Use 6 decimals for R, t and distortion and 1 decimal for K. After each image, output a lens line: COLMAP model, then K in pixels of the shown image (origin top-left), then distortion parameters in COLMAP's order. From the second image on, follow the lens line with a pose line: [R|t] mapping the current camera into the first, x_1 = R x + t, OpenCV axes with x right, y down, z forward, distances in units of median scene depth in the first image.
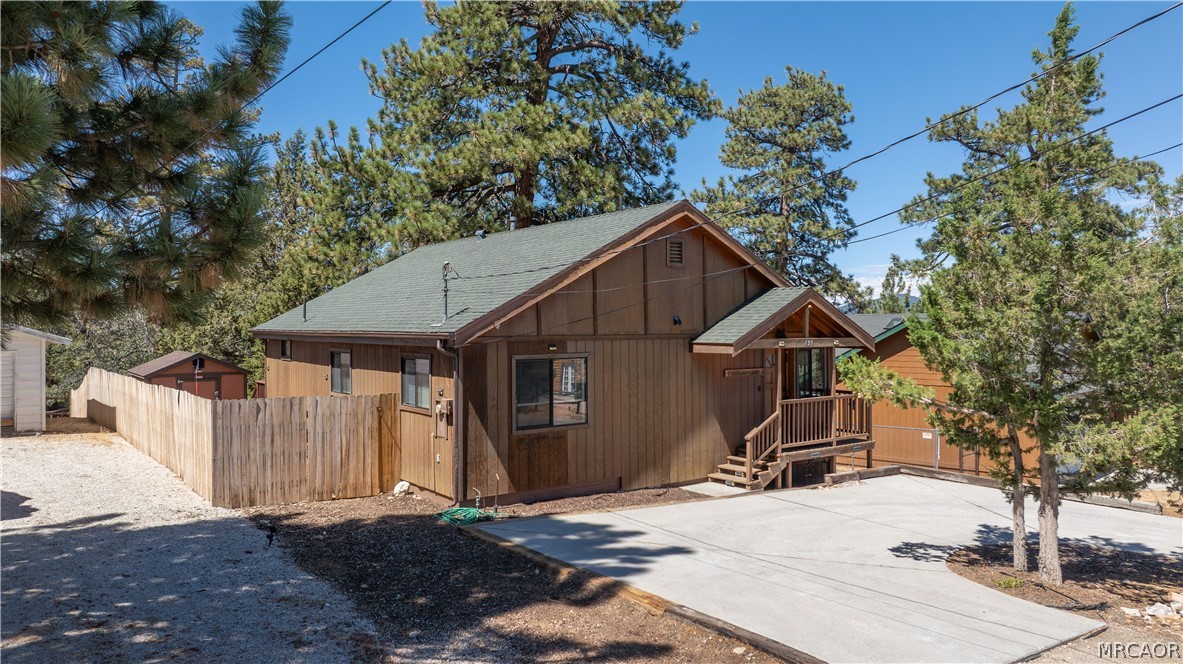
lens RADIAL K [[815.0, 0, 584.1], [0, 815.0, 327.8], [0, 0, 1]] dist [-0.039828, -0.016365]
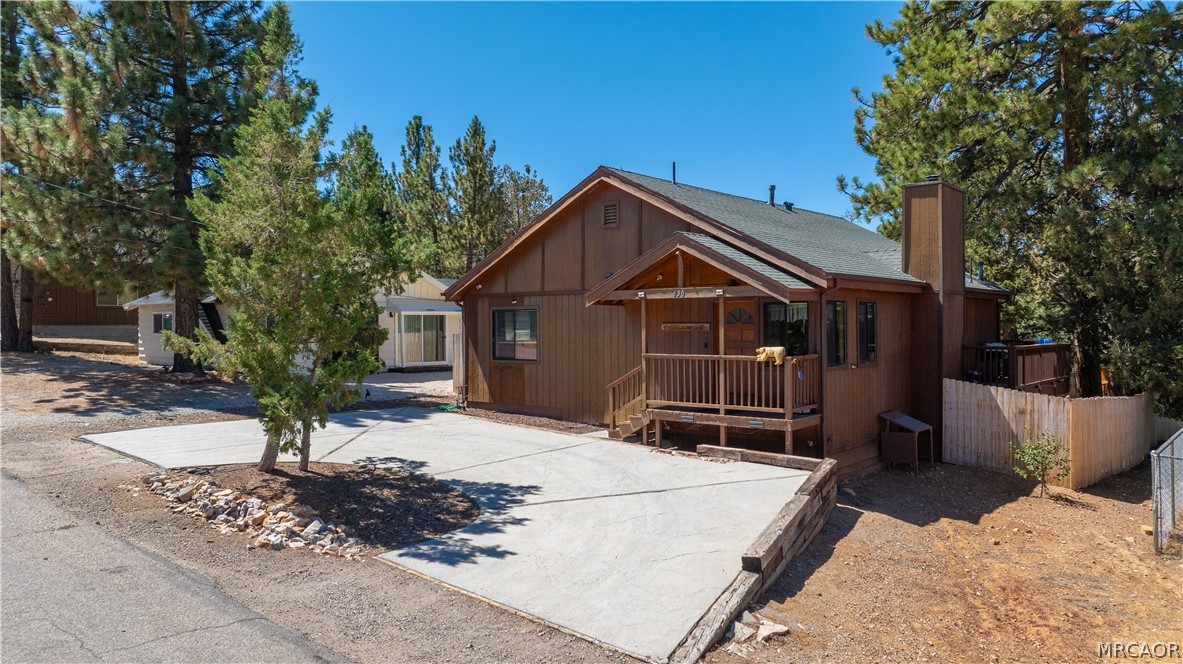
lens RADIAL K [[815.0, 0, 589.3], [0, 815.0, 331.7], [0, 0, 1]] dist [-0.039828, -0.016365]
pose [[0.247734, 0.010147, -0.968775, 1.062355], [0.000491, 0.999944, 0.010599, 0.048654], [0.968828, -0.003101, 0.247715, 0.636429]]
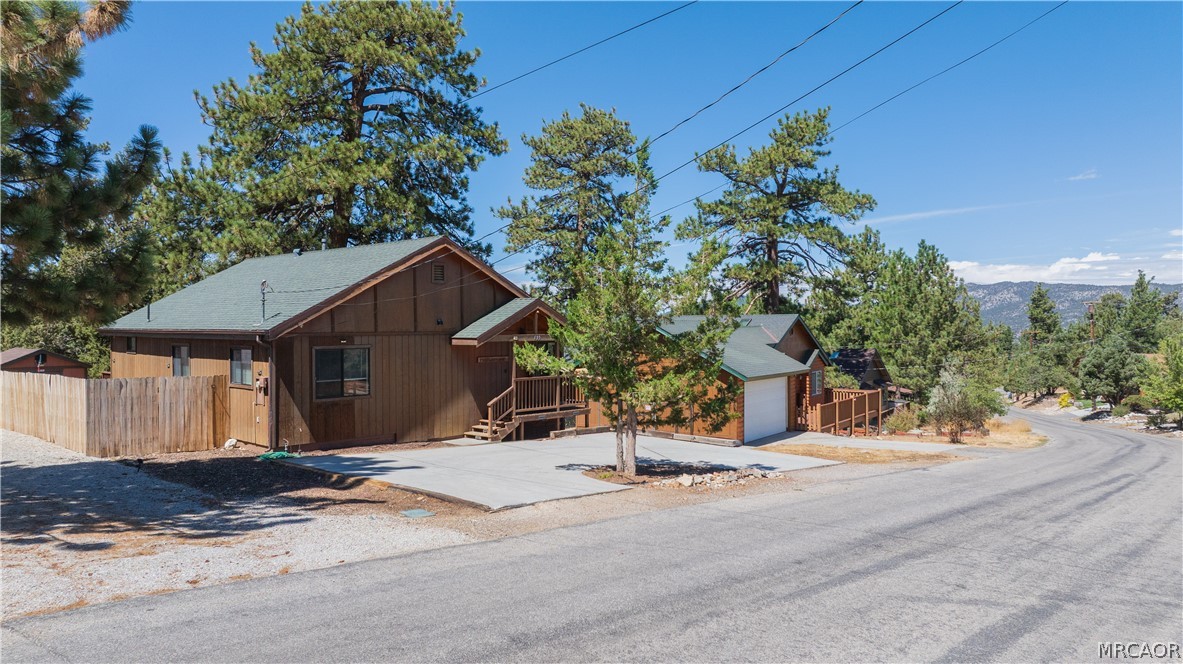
lens RADIAL K [[815.0, 0, 601.5], [0, 815.0, 337.6], [0, 0, 1]] dist [-0.039828, -0.016365]
pose [[0.978192, -0.001666, 0.207698, 0.086816], [-0.001086, 0.999913, 0.013136, -0.000343], [-0.207702, -0.013075, 0.978105, -0.380110]]
